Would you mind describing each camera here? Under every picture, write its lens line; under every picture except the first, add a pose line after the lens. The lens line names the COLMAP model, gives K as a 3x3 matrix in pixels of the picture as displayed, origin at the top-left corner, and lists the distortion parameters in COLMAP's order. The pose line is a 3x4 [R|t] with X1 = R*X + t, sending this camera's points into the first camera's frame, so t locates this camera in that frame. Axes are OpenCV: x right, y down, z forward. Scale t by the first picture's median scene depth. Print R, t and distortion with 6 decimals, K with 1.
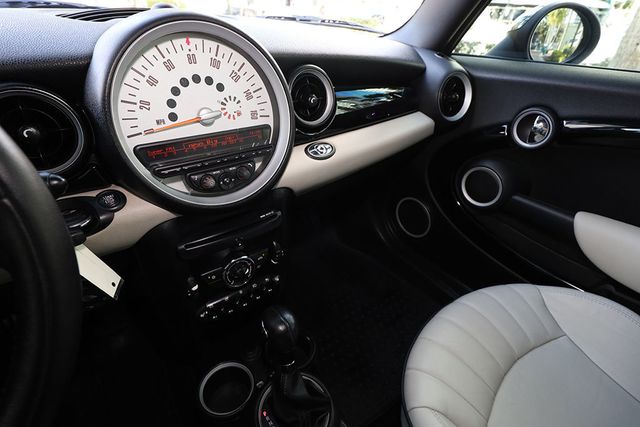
lens RADIAL K [[320.2, 0, 323.6], [0, 320.2, 217.1], [0, 0, 1]] dist [-0.006136, -0.000481]
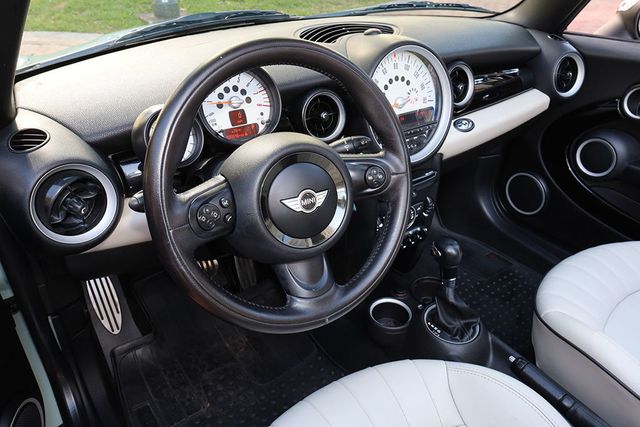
lens RADIAL K [[504.4, 0, 321.4], [0, 504.4, 218.3], [0, 0, 1]] dist [-0.006297, 0.015281]
pose [[0.998486, -0.009670, -0.054145, -0.540712], [0.007565, 0.999212, -0.038954, 0.272654], [0.054479, 0.038485, 0.997773, -1.175587]]
